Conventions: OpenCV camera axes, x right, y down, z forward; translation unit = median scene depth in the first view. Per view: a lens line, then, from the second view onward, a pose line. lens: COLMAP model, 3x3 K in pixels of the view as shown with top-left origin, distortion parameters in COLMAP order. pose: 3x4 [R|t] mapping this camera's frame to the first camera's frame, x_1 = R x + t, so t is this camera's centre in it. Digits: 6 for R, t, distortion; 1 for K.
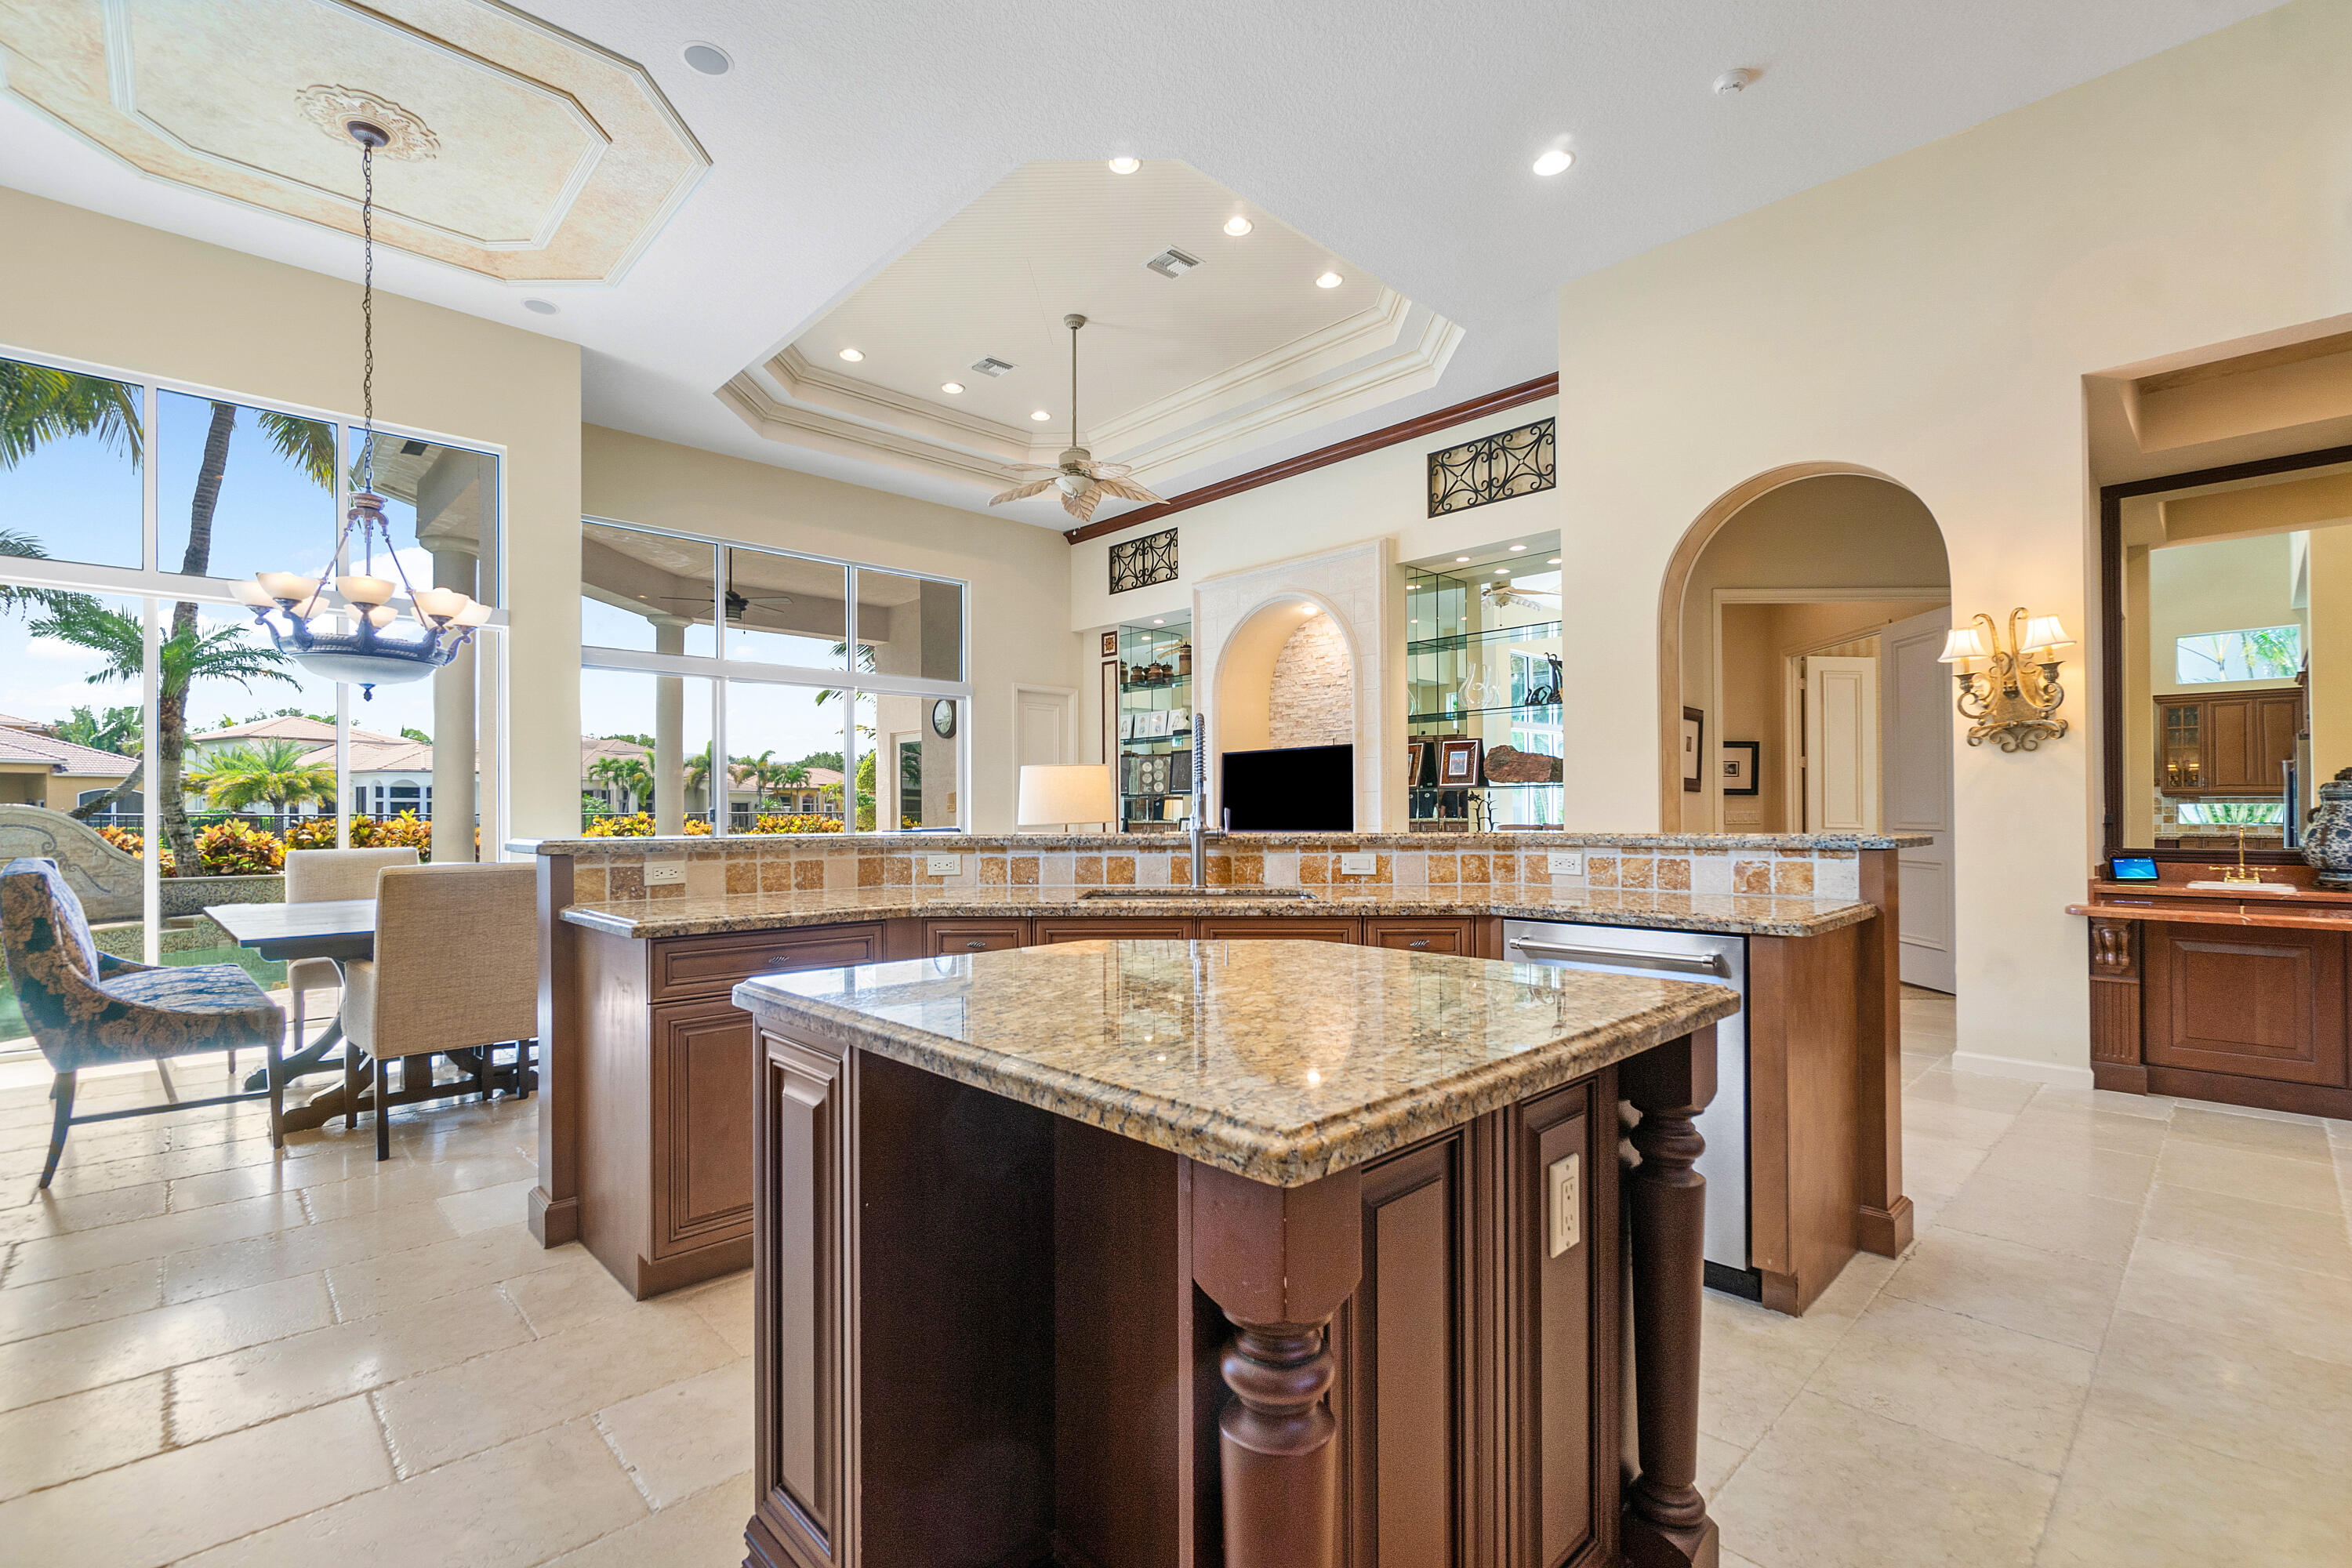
lens RADIAL K [[1027.9, 0, 1185.1], [0, 1027.9, 816.7], [0, 0, 1]] dist [-0.002302, -0.000250]
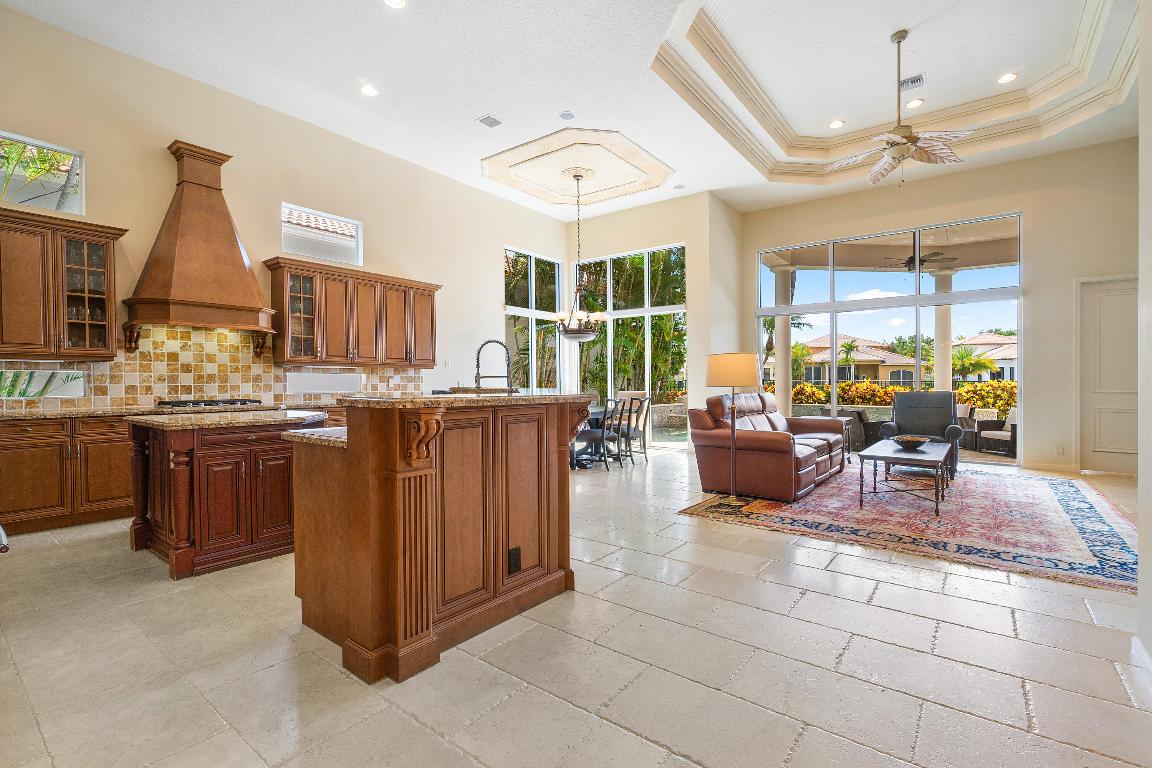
lens RADIAL K [[528.5, 0, 585.0], [0, 528.5, 393.8], [0, 0, 1]] dist [-0.008568, -0.000024]
pose [[0.160510, 0.027461, -0.986652, 0.522972], [-0.004722, 0.999623, 0.027054, -0.003147], [0.987023, 0.000317, 0.160579, 0.421876]]
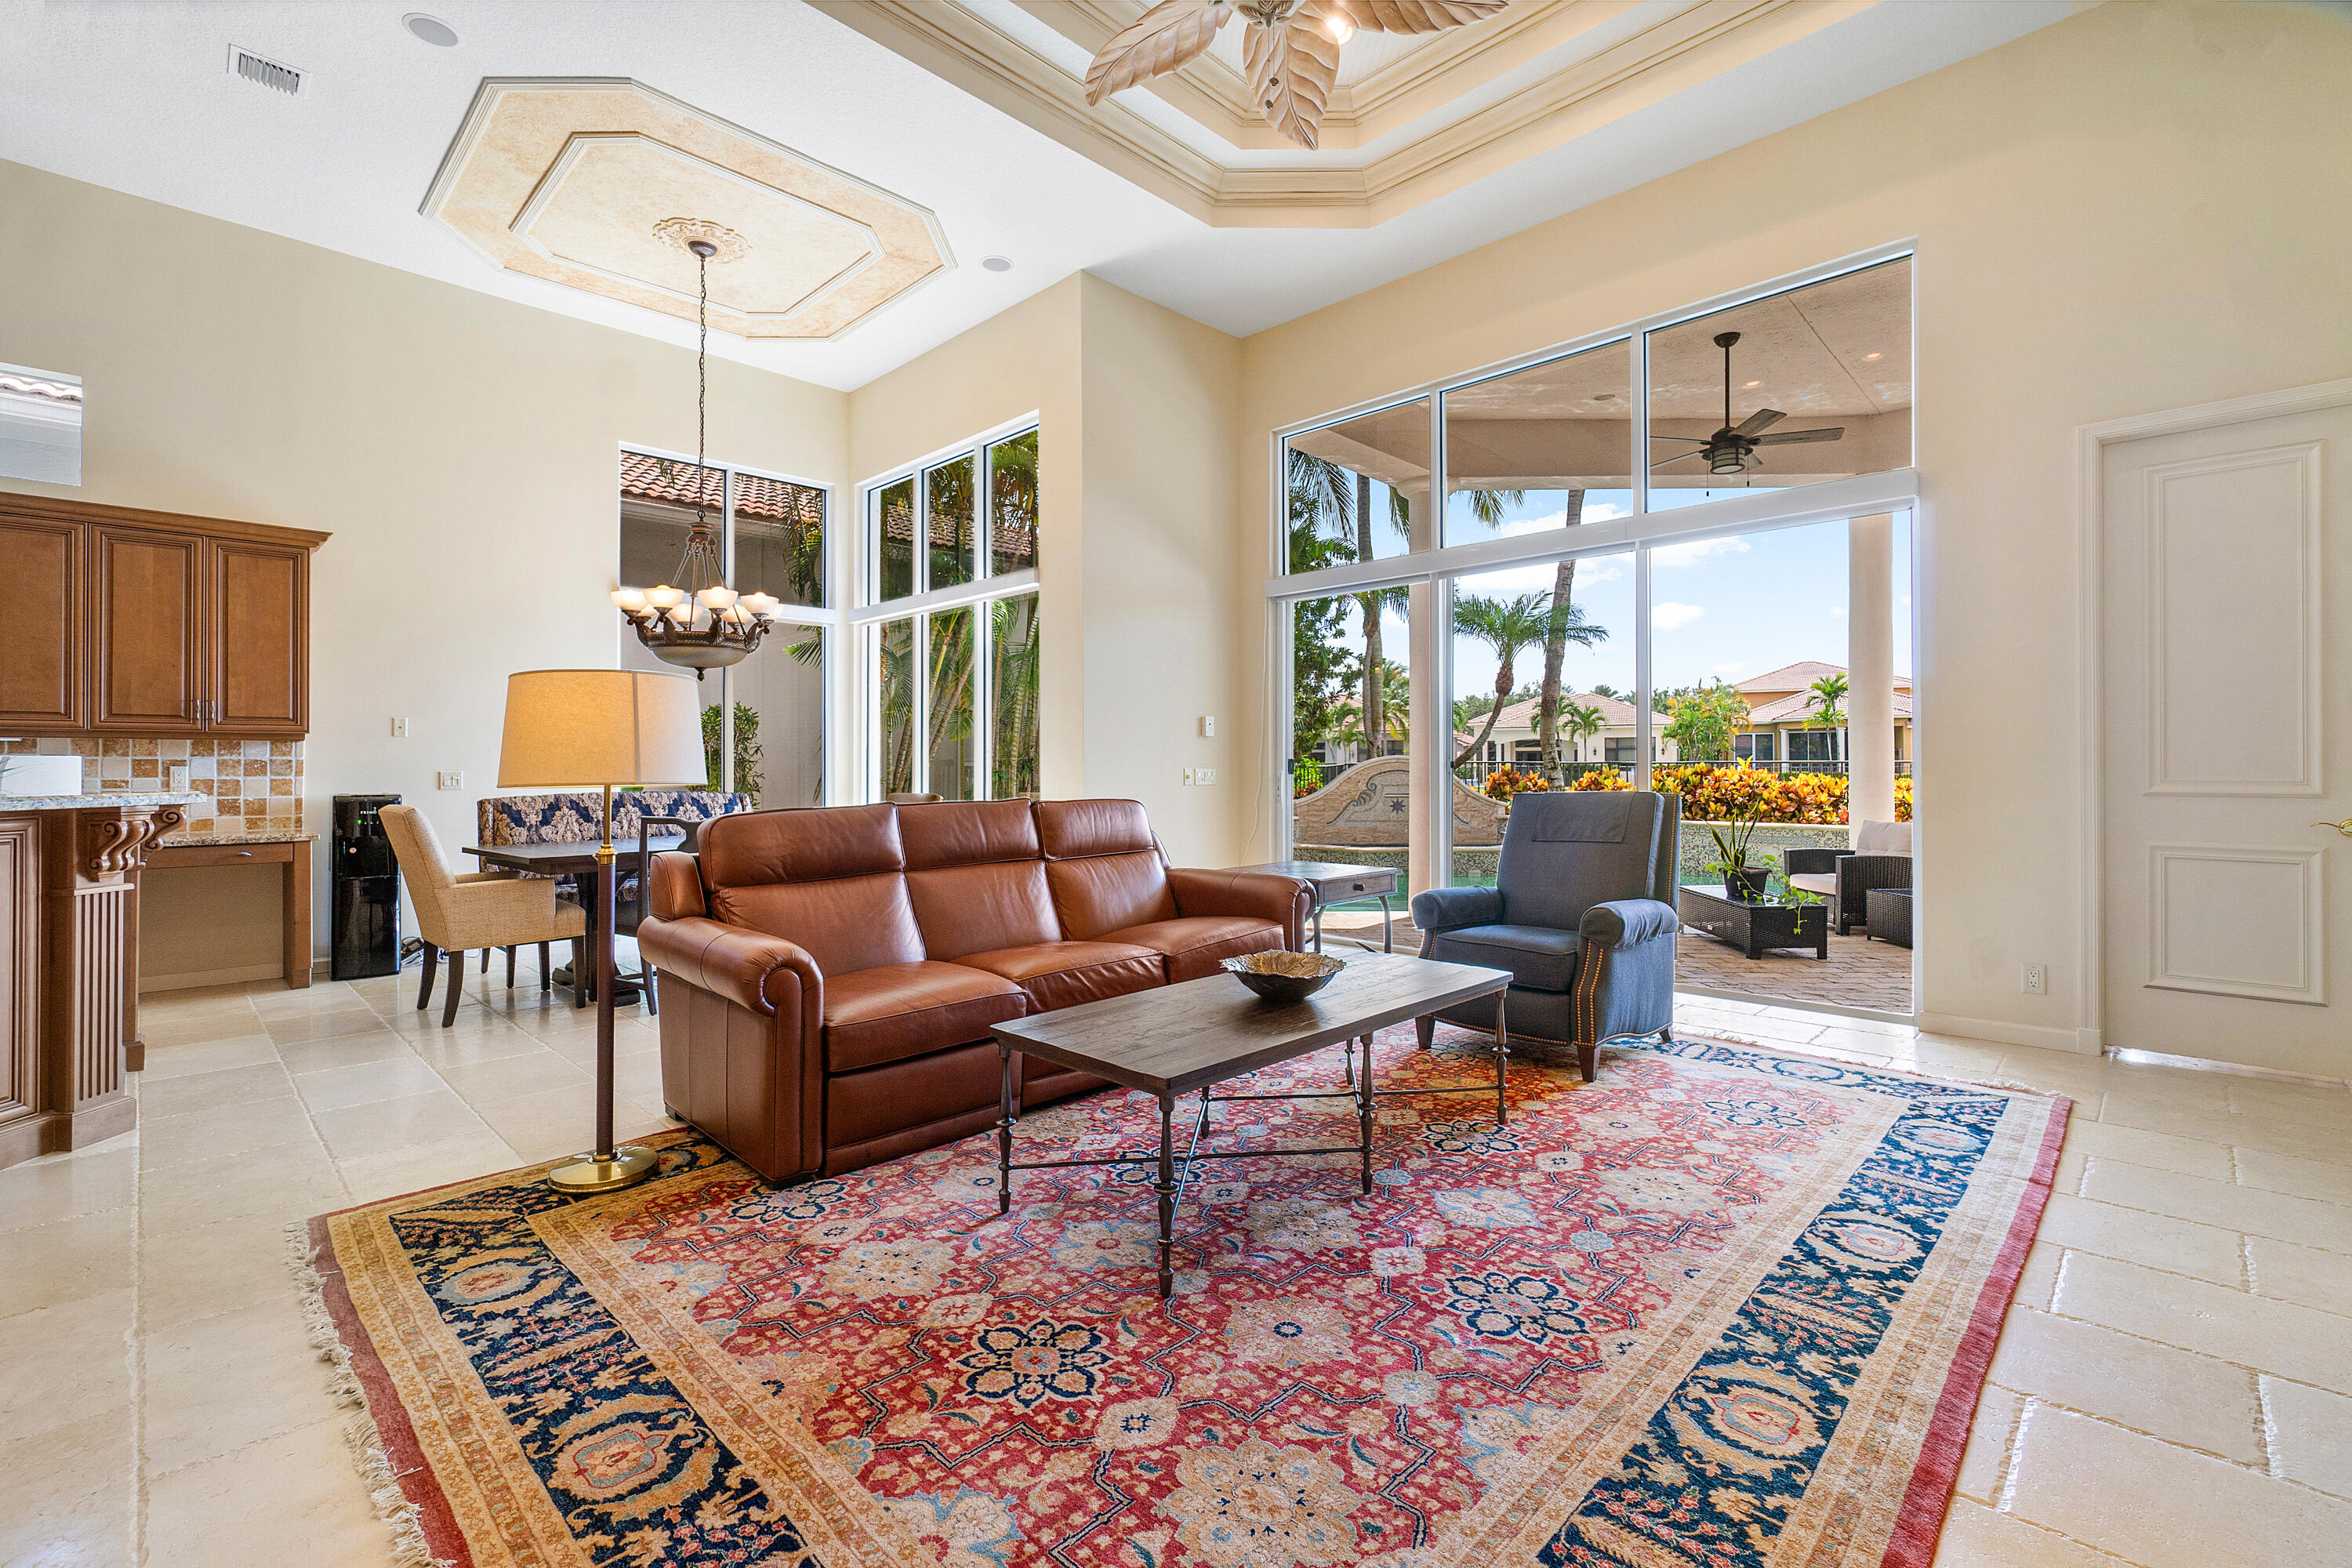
lens RADIAL K [[1027.9, 0, 1182.0], [0, 1027.9, 778.0], [0, 0, 1]] dist [-0.002302, -0.000250]
pose [[0.031018, 0.014256, -0.999417, 0.305005], [0.002528, 0.999894, 0.014341, -0.003547], [0.999516, -0.002971, 0.030979, 0.887177]]
